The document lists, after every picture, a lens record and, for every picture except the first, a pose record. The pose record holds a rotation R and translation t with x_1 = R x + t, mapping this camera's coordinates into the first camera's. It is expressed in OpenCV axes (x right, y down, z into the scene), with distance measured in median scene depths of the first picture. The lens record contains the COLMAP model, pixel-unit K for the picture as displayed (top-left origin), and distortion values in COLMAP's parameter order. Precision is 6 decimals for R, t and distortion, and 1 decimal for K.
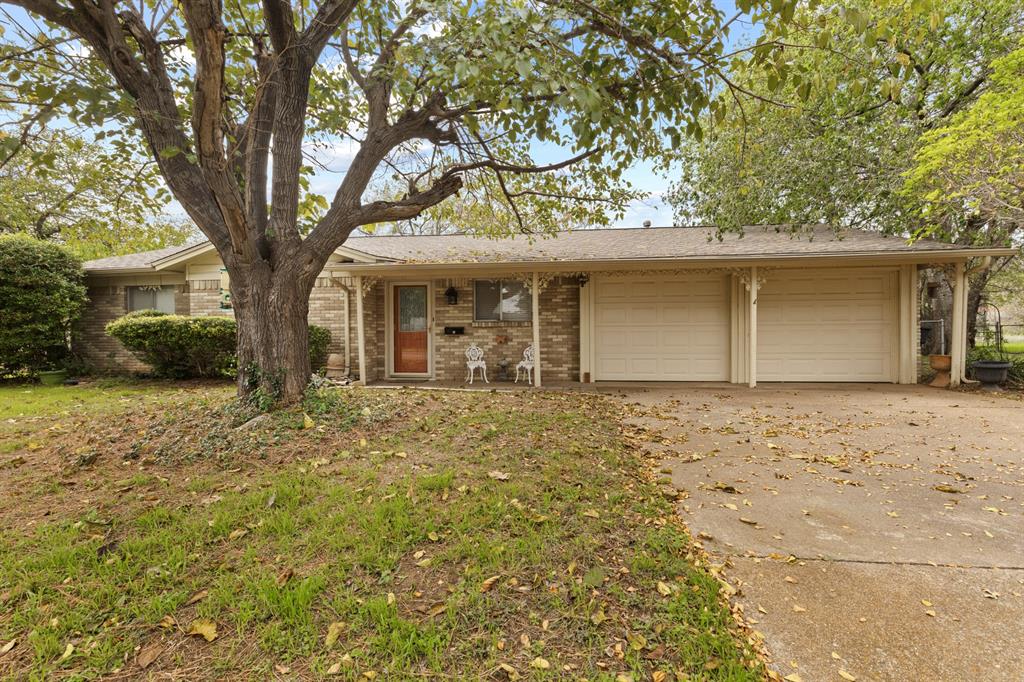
lens RADIAL K [[455.8, 0, 512.0], [0, 455.8, 341.0], [0, 0, 1]] dist [0.002046, 0.000209]
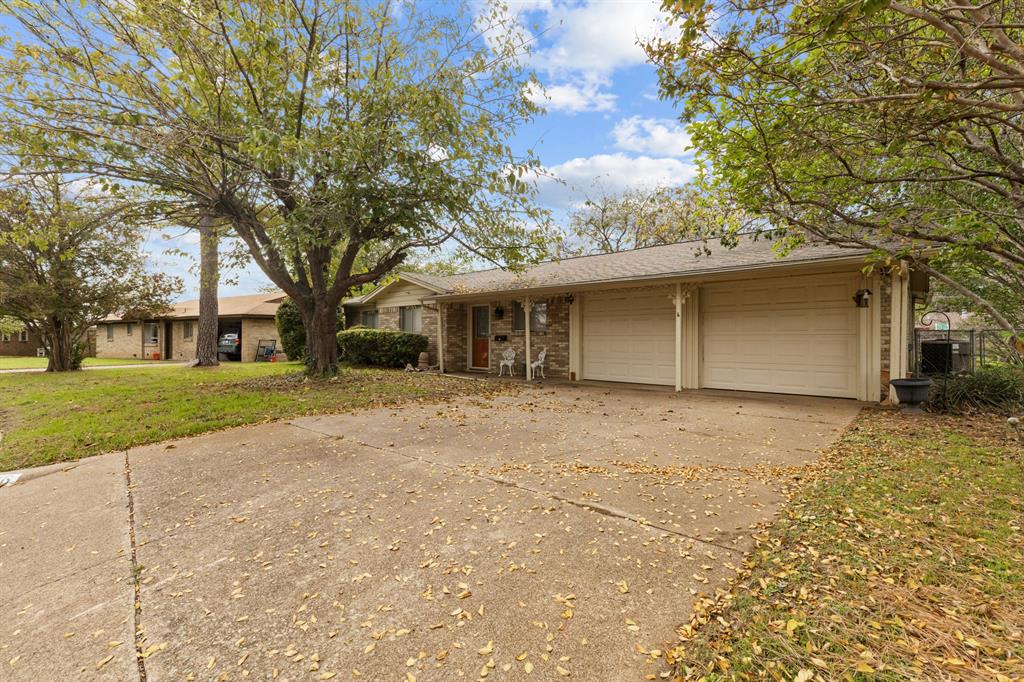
lens RADIAL K [[455.8, 0, 512.0], [0, 455.8, 341.0], [0, 0, 1]] dist [0.002046, 0.000209]
pose [[0.817015, 0.010331, -0.576524, 0.722684], [-0.015570, 0.999870, -0.004147, -0.008747], [0.576406, 0.012365, 0.817070, -0.123298]]
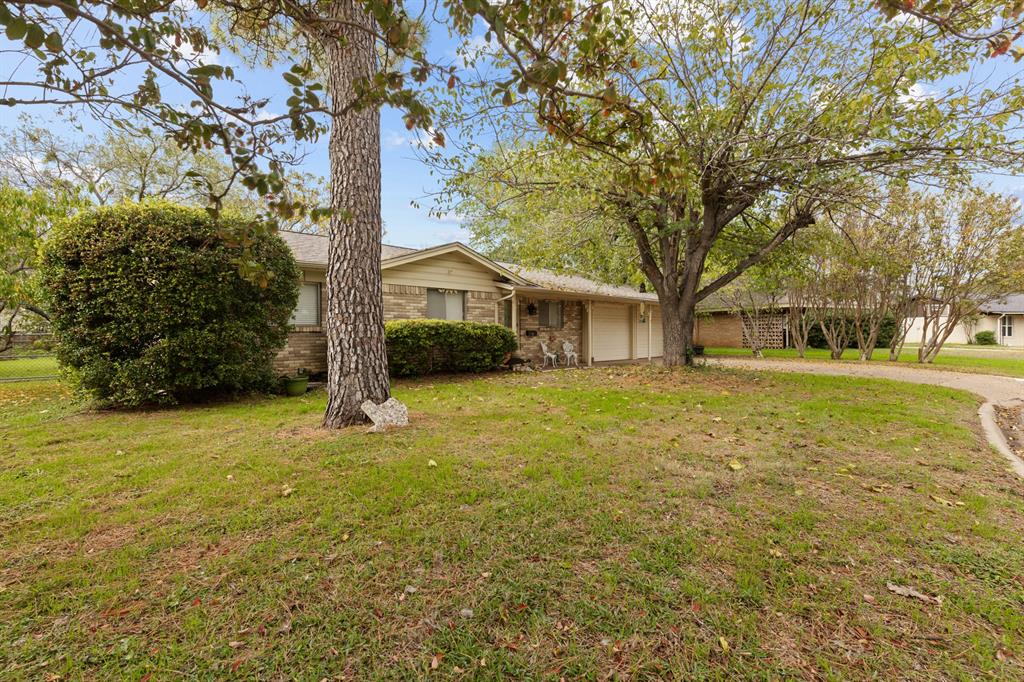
lens RADIAL K [[463.4, 0, 512.0], [0, 463.4, 325.6], [0, 0, 1]] dist [0.002823, 0.000508]
pose [[0.638910, 0.018229, 0.769066, -1.355373], [0.011699, 0.999373, -0.033407, 0.002374], [-0.769193, 0.030341, 0.638296, 0.090776]]
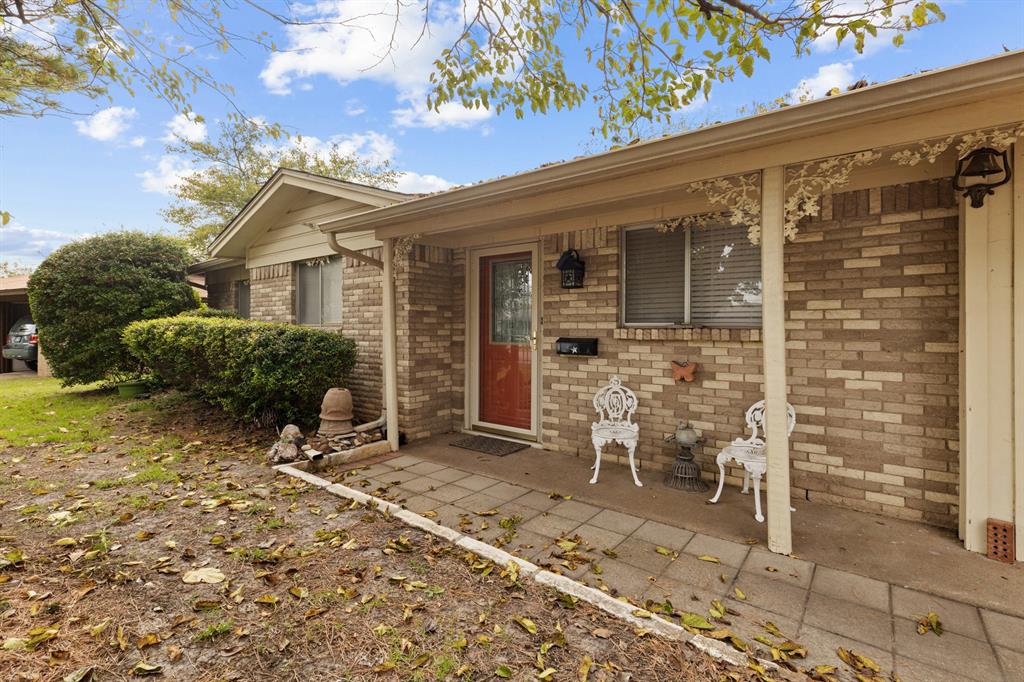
lens RADIAL K [[463.4, 0, 512.0], [0, 463.4, 325.6], [0, 0, 1]] dist [0.002823, 0.000508]
pose [[0.853325, 0.005810, -0.521347, 0.058371], [-0.015065, 0.999795, -0.013516, -0.036824], [0.521162, 0.019388, 0.853237, 0.588496]]
